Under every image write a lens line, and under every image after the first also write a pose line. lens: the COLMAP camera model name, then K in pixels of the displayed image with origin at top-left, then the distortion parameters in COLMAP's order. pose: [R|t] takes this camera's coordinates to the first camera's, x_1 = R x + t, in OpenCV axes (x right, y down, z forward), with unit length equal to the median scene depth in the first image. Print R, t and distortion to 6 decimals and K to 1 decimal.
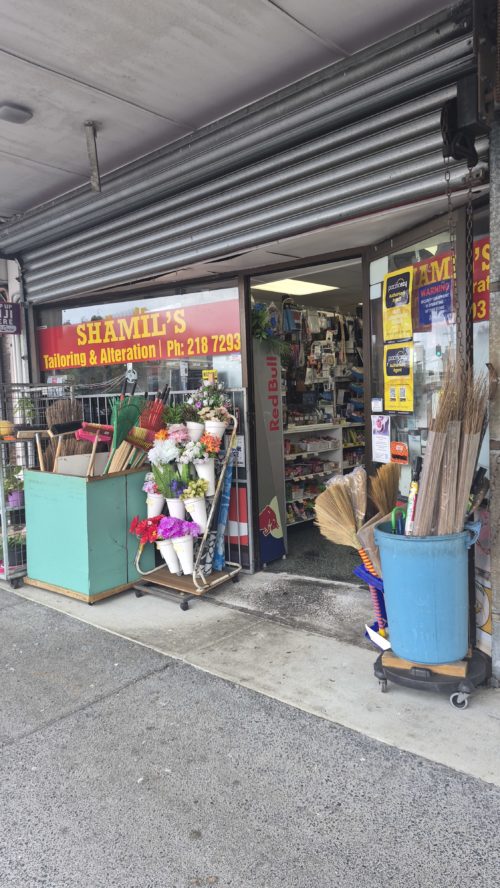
lens RADIAL K [[610.8, 0, 244.7], [0, 610.8, 436.8], [0, 0, 1]] dist [0.033784, -0.021978]
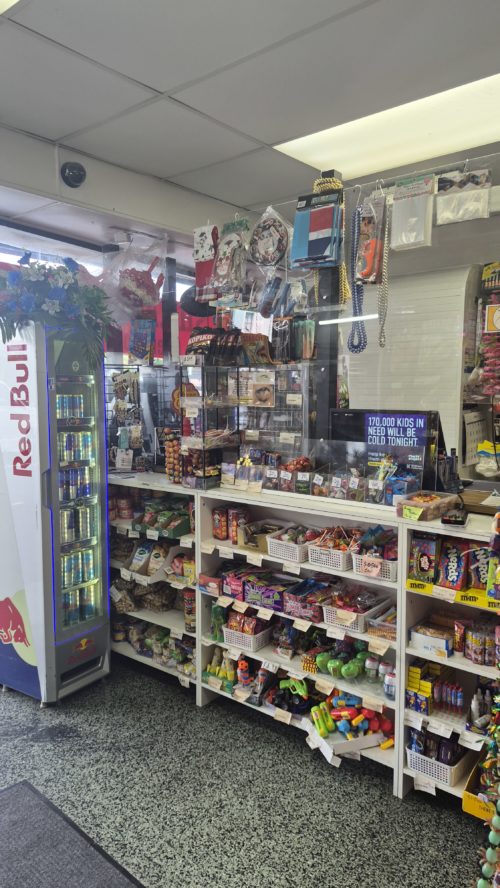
lens RADIAL K [[610.8, 0, 249.8], [0, 610.8, 446.8], [0, 0, 1]] dist [0.033784, -0.021978]
pose [[0.046740, 0.144729, -0.988367, 0.776148], [-0.062272, 0.987946, 0.141722, -0.164434], [0.996964, 0.054923, 0.055189, 1.483423]]
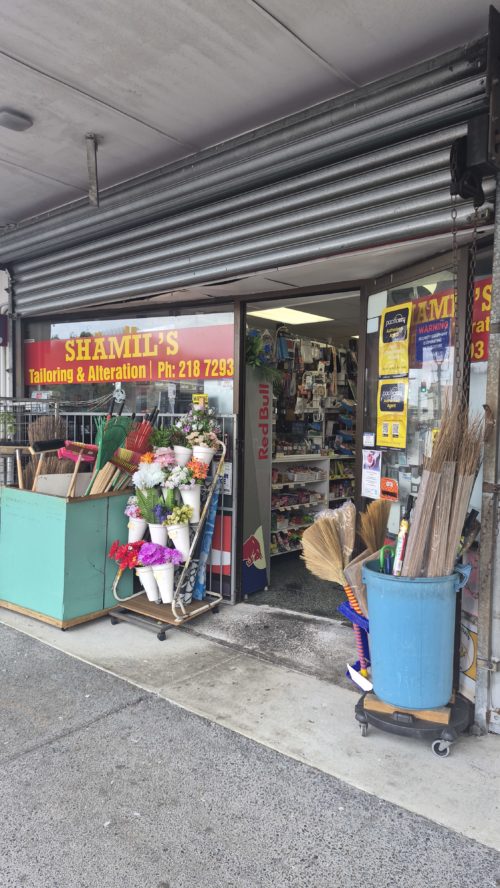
lens RADIAL K [[610.8, 0, 254.3], [0, 610.8, 451.5], [0, 0, 1]] dist [0.033784, -0.021978]
pose [[0.997739, 0.052818, 0.041570, -0.008606], [-0.052096, 0.998475, -0.018270, -0.005213], [-0.042472, 0.016063, 0.998969, 0.022646]]
